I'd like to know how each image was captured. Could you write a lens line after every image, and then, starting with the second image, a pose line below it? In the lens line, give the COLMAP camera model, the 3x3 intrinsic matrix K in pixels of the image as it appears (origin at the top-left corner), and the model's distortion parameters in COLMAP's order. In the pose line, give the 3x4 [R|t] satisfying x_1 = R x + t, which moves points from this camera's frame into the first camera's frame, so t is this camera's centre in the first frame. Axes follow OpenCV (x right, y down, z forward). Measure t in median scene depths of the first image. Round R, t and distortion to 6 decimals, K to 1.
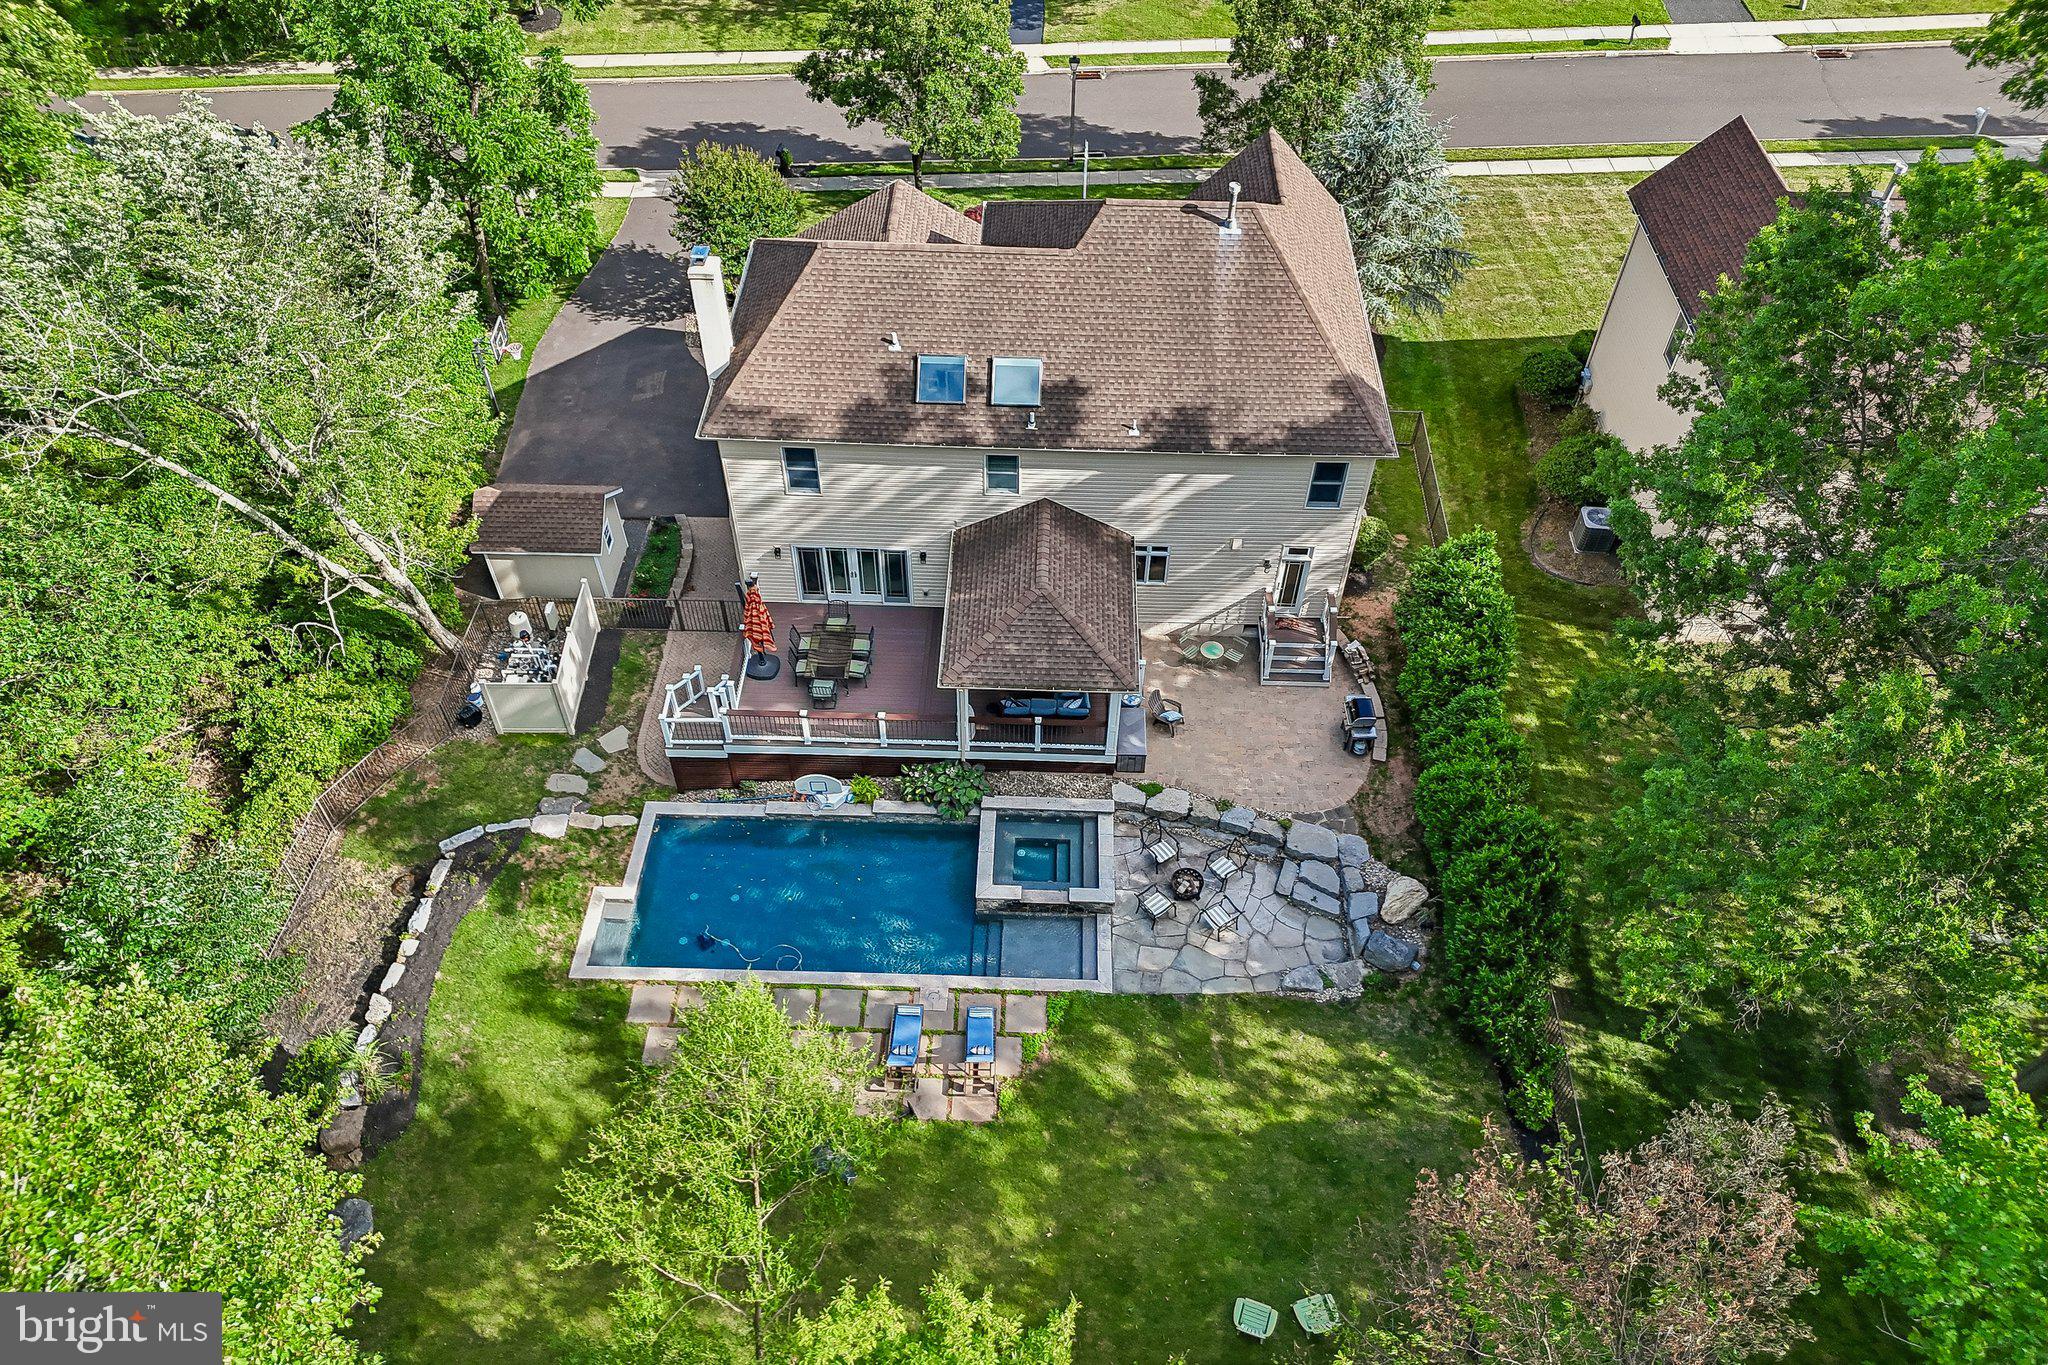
lens RADIAL K [[1455.3, 0, 1023.5], [0, 1455.3, 668.3], [0, 0, 1]] dist [0.175494, -0.361588]
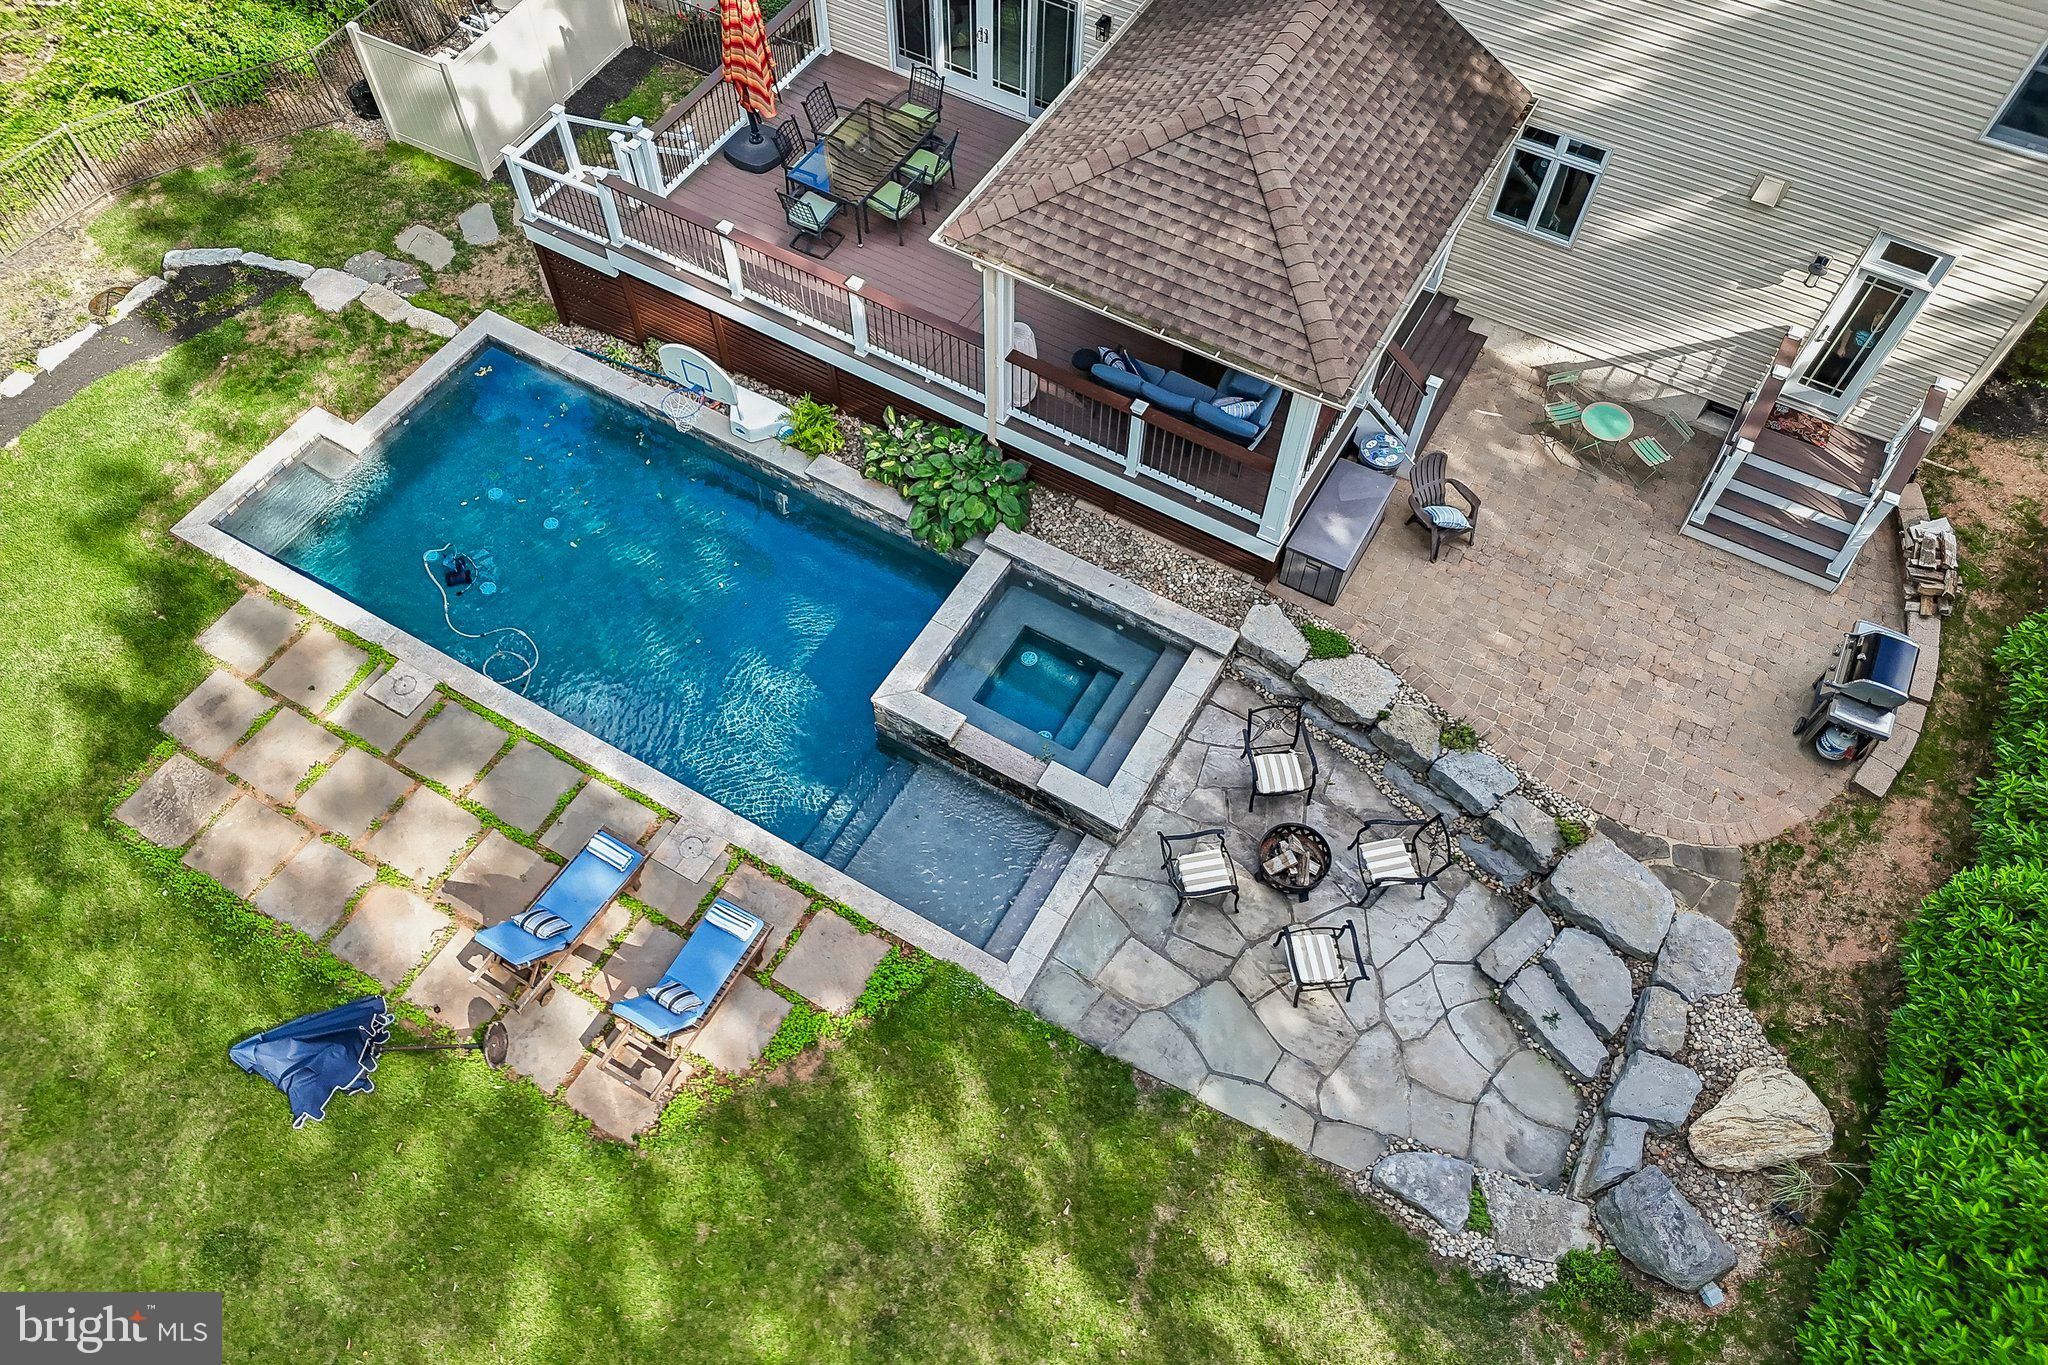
lens RADIAL K [[1430.3, 0, 1024.0], [0, 1430.3, 682.5], [0, 0, 1]] dist [0.081813, -0.082692]
pose [[0.878821, 0.399449, -0.260987, 0.128060], [-0.348525, 0.910955, 0.220659, 0.026973], [0.325890, -0.102959, 0.939785, 0.539271]]
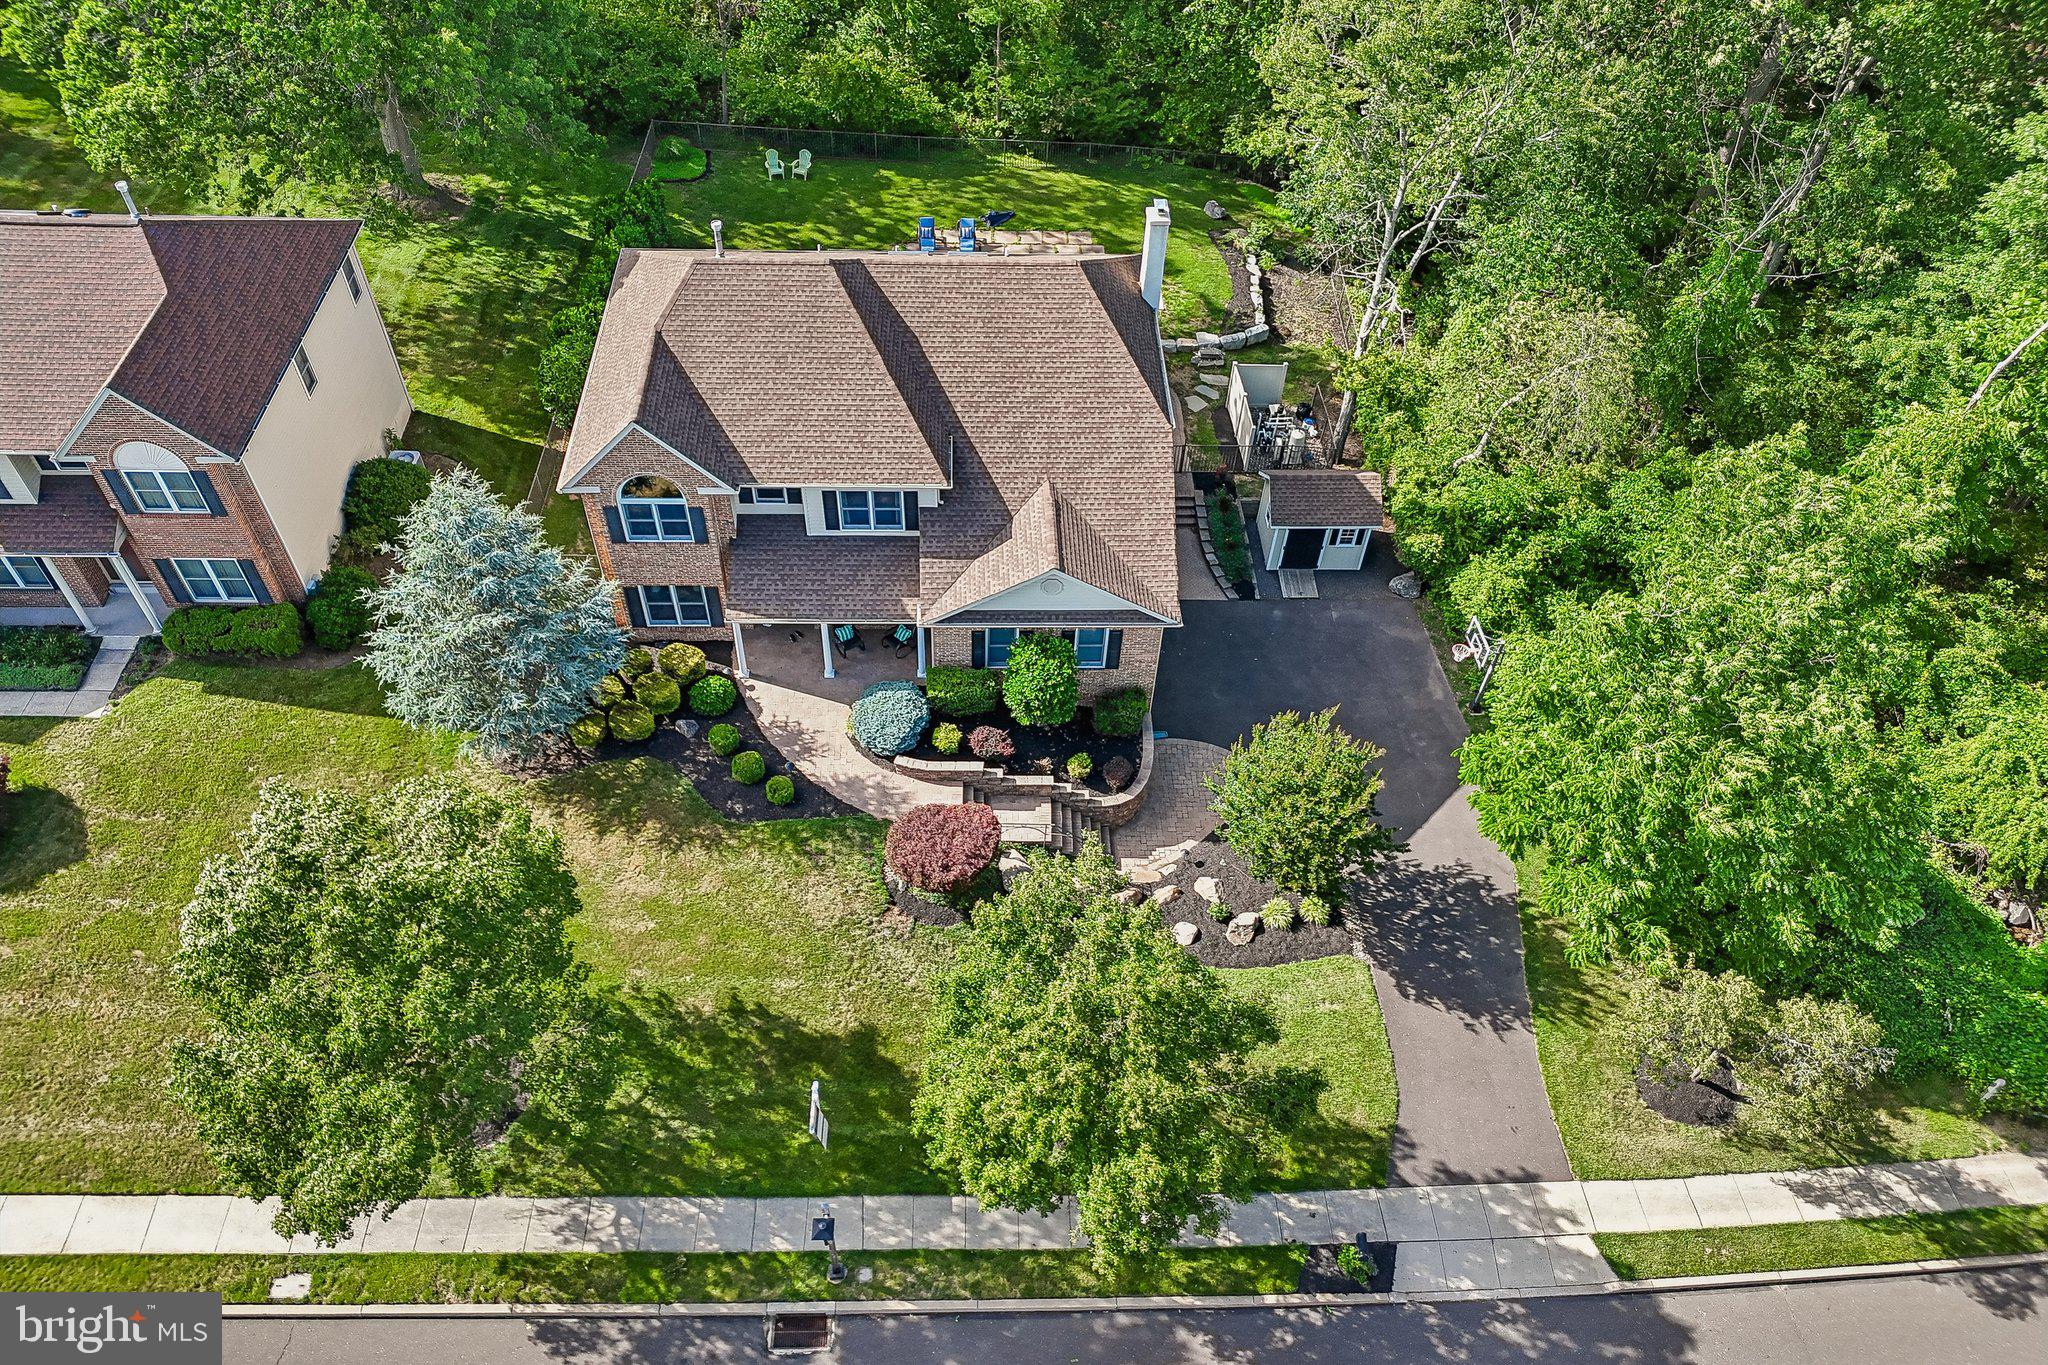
lens RADIAL K [[1423.7, 0, 1026.5], [0, 1423.7, 697.6], [0, 0, 1]] dist [0.094745, -0.131163]
pose [[-0.997028, 0.022351, -0.073722, -0.004958], [-0.075712, -0.107641, 0.991303, -1.448231], [0.014221, 0.993939, 0.109014, 1.215589]]
